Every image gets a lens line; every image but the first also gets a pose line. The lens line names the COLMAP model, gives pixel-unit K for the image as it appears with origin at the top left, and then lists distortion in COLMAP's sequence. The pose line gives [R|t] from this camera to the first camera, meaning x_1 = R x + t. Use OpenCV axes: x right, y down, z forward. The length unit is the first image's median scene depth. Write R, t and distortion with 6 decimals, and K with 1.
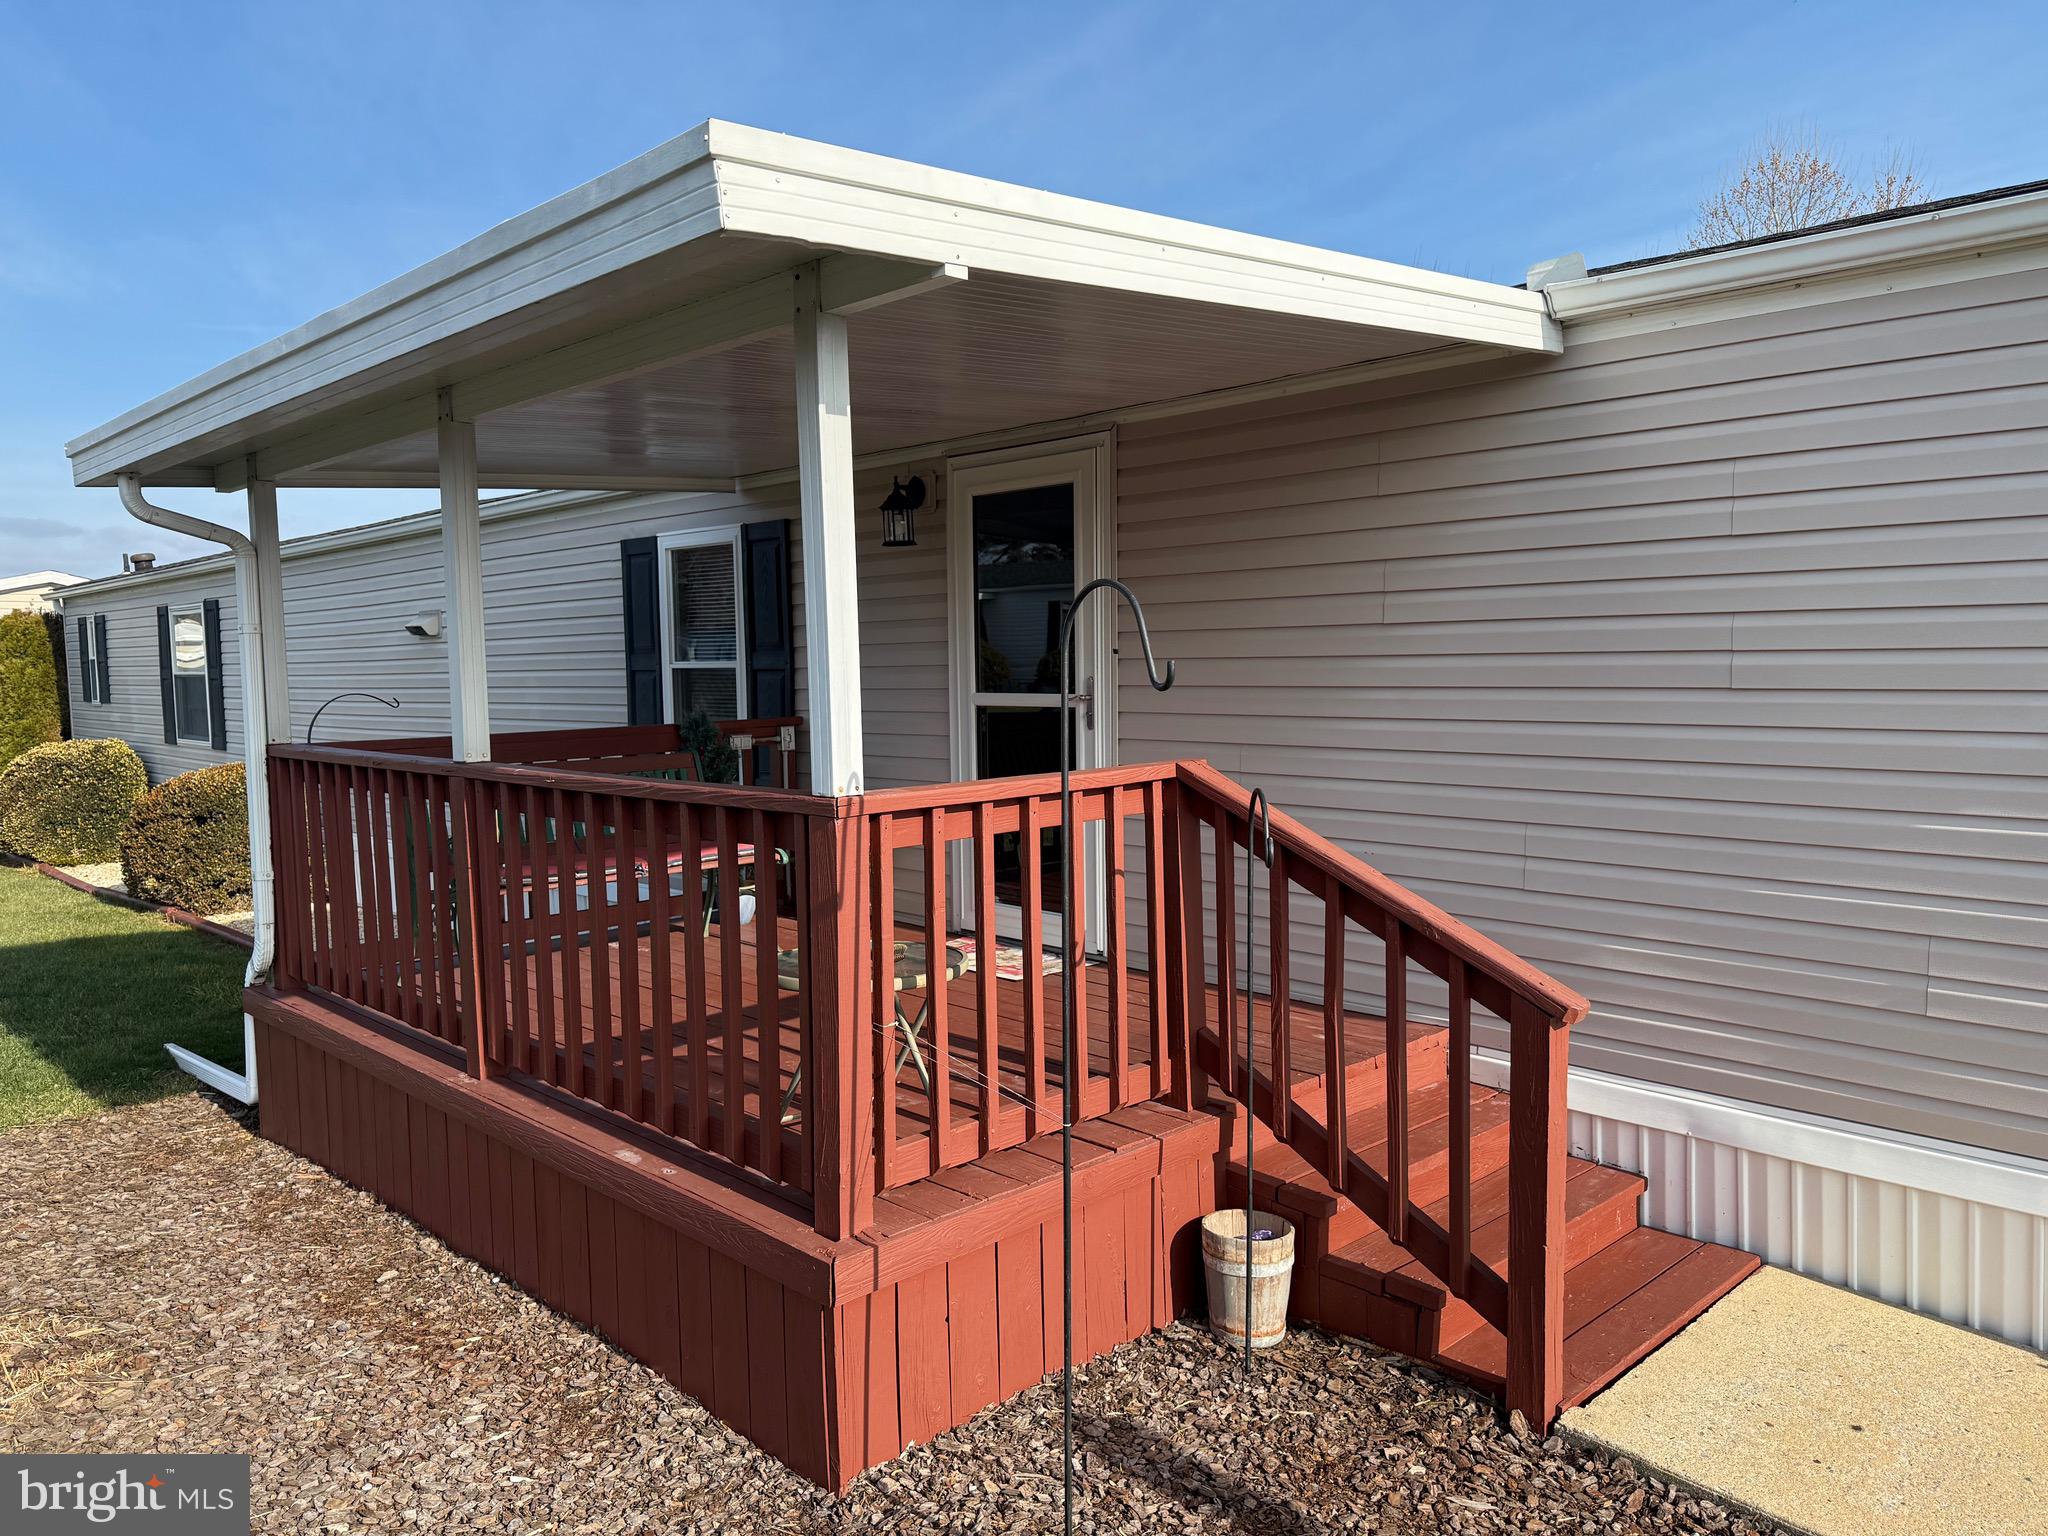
lens RADIAL K [[1461.2, 0, 1027.3], [0, 1461.2, 771.8], [0, 0, 1]] dist [0.034589, -0.048244]
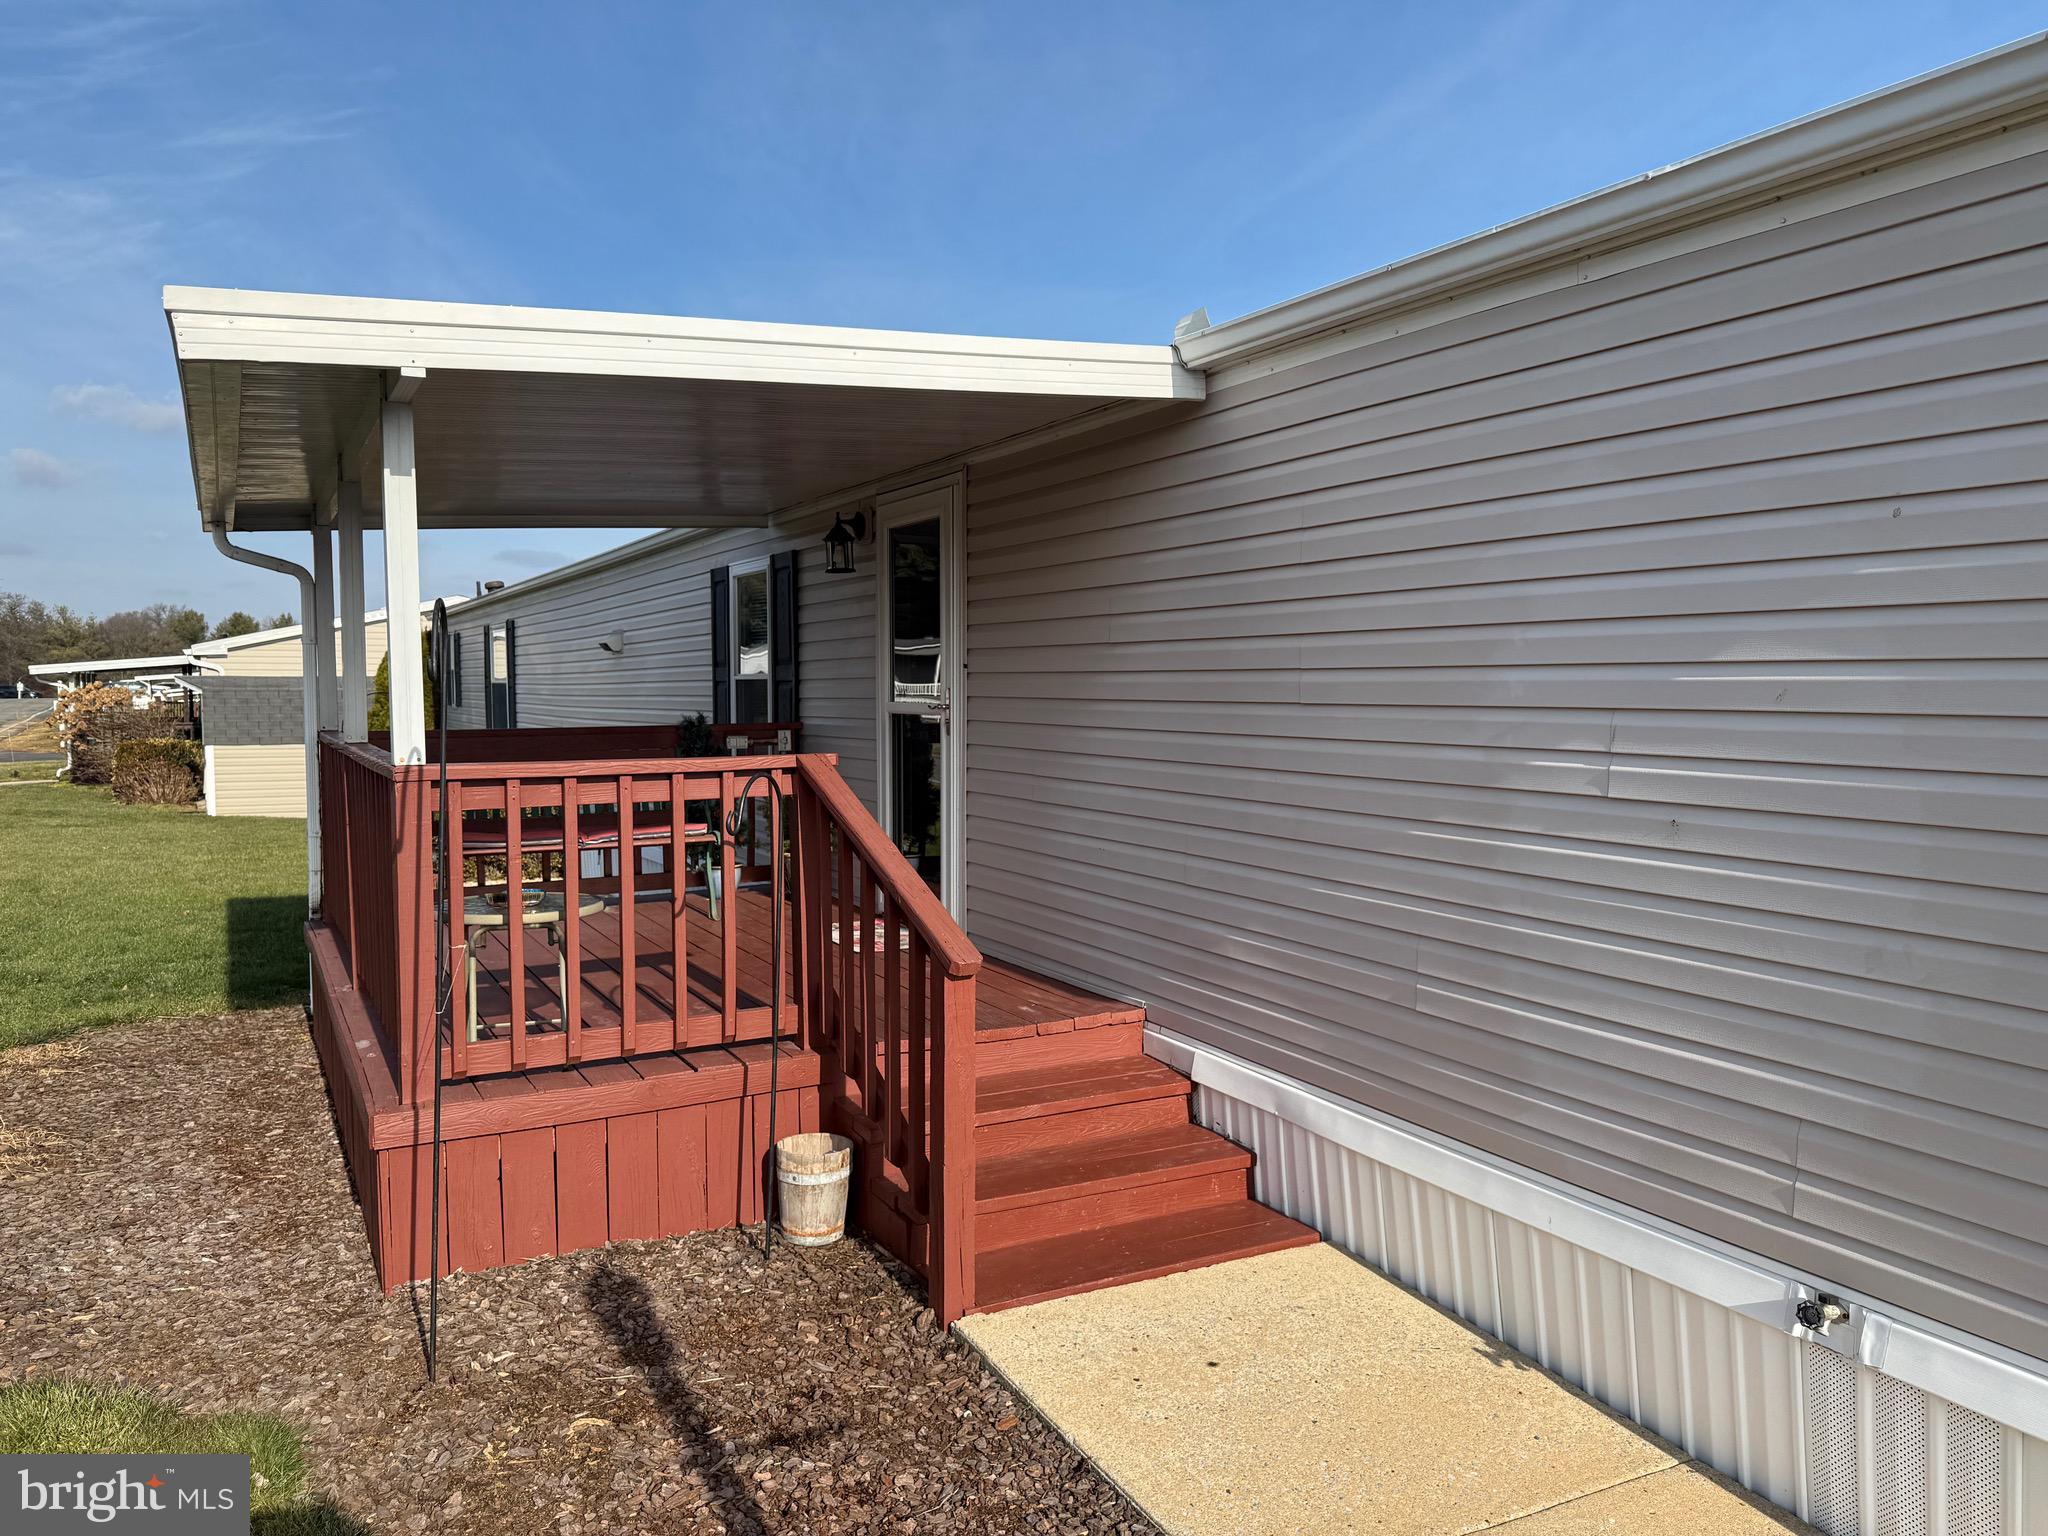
lens RADIAL K [[1461.2, 0, 1033.6], [0, 1461.2, 776.0], [0, 0, 1]] dist [0.034589, -0.048244]
pose [[0.963597, 0.031571, -0.265489, 0.570371], [-0.035021, 0.999352, -0.008270, 0.012803], [0.265056, 0.017267, 0.964078, -0.092761]]
